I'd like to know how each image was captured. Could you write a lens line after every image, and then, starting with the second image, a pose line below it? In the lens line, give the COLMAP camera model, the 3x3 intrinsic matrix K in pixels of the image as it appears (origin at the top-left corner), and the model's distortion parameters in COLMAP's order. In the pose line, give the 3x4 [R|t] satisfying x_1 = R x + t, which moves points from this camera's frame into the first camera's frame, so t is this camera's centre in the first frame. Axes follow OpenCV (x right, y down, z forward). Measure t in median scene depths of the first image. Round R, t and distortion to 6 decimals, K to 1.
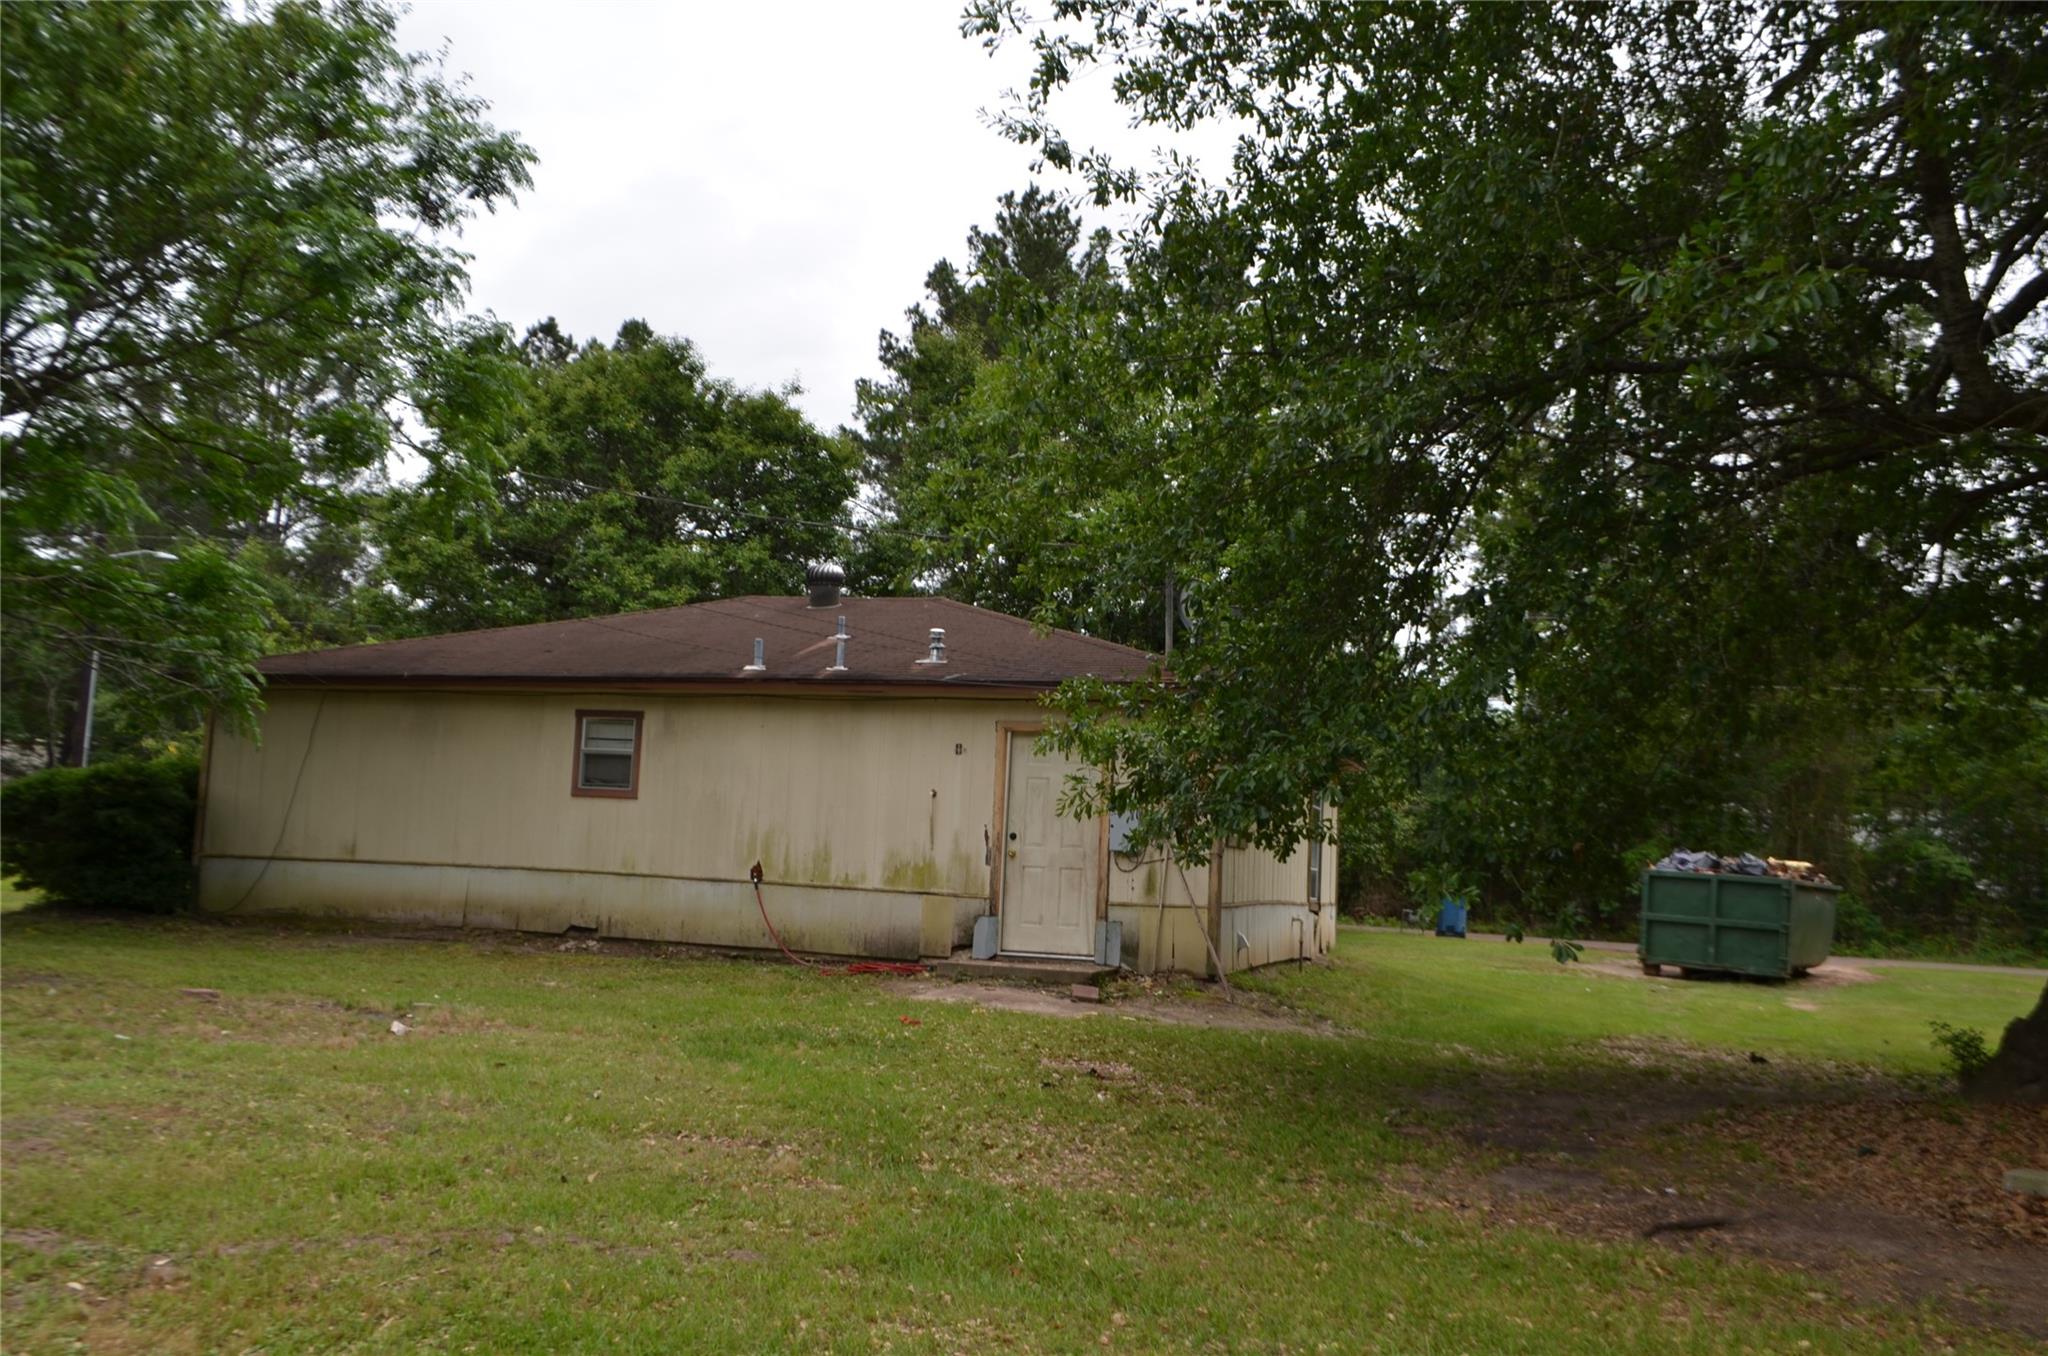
lens RADIAL K [[1821.3, 0, 1027.9], [0, 1821.3, 678.6], [0, 0, 1]] dist [-0.014401, -0.010174]
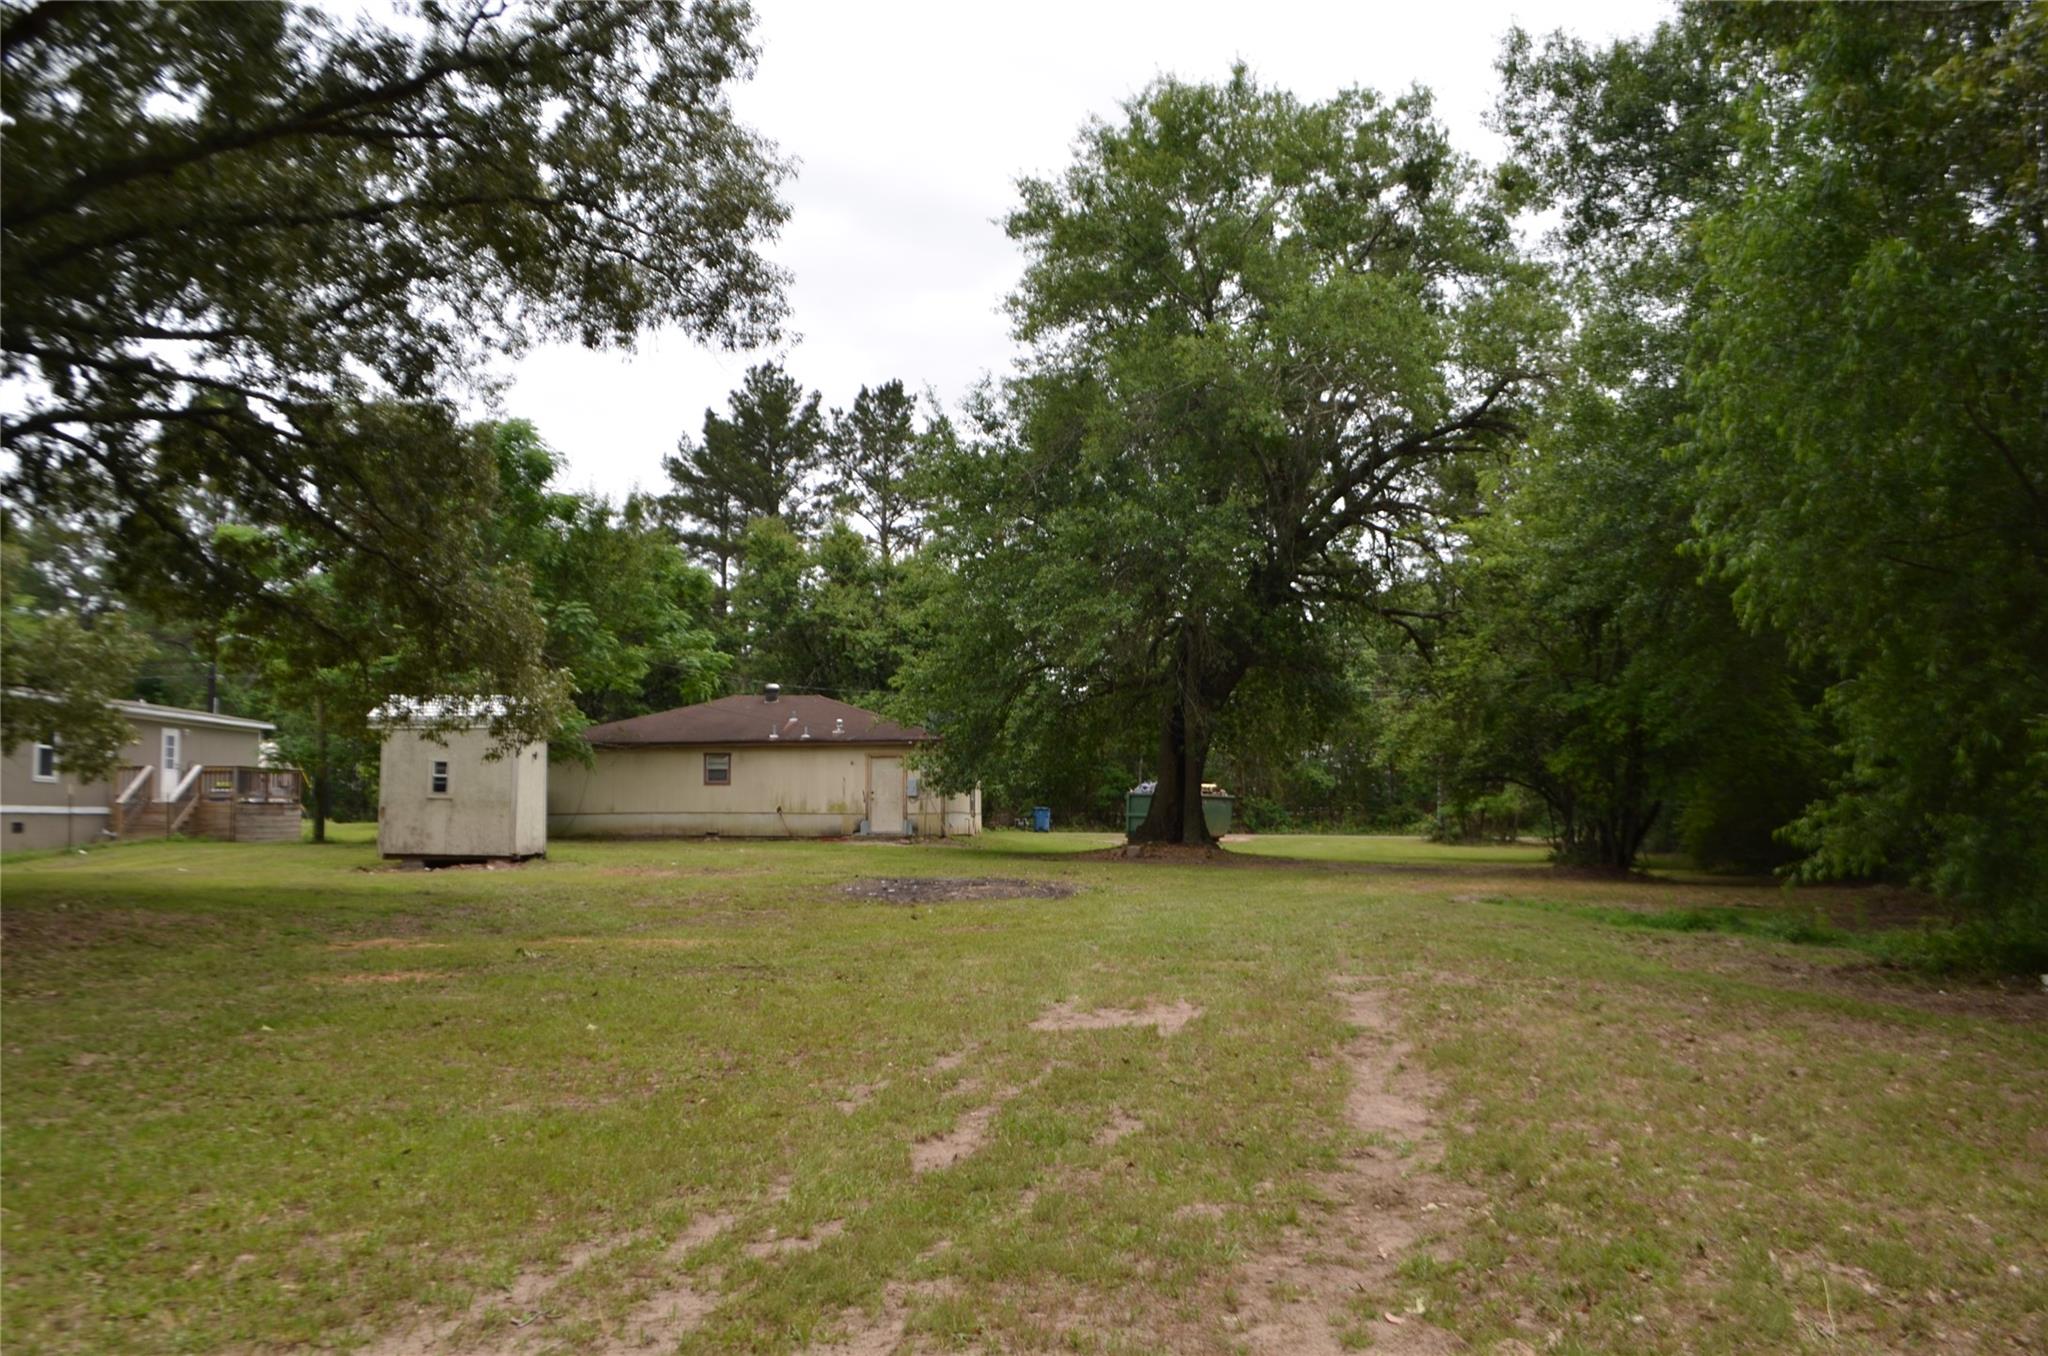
lens RADIAL K [[1821.3, 0, 1023.3], [0, 1821.3, 679.1], [0, 0, 1]] dist [-0.014401, -0.010174]
pose [[0.980043, -0.033613, 0.195924, -0.319888], [0.026839, 0.998950, 0.037127, -0.187231], [-0.196967, -0.031128, 0.979916, -1.807517]]
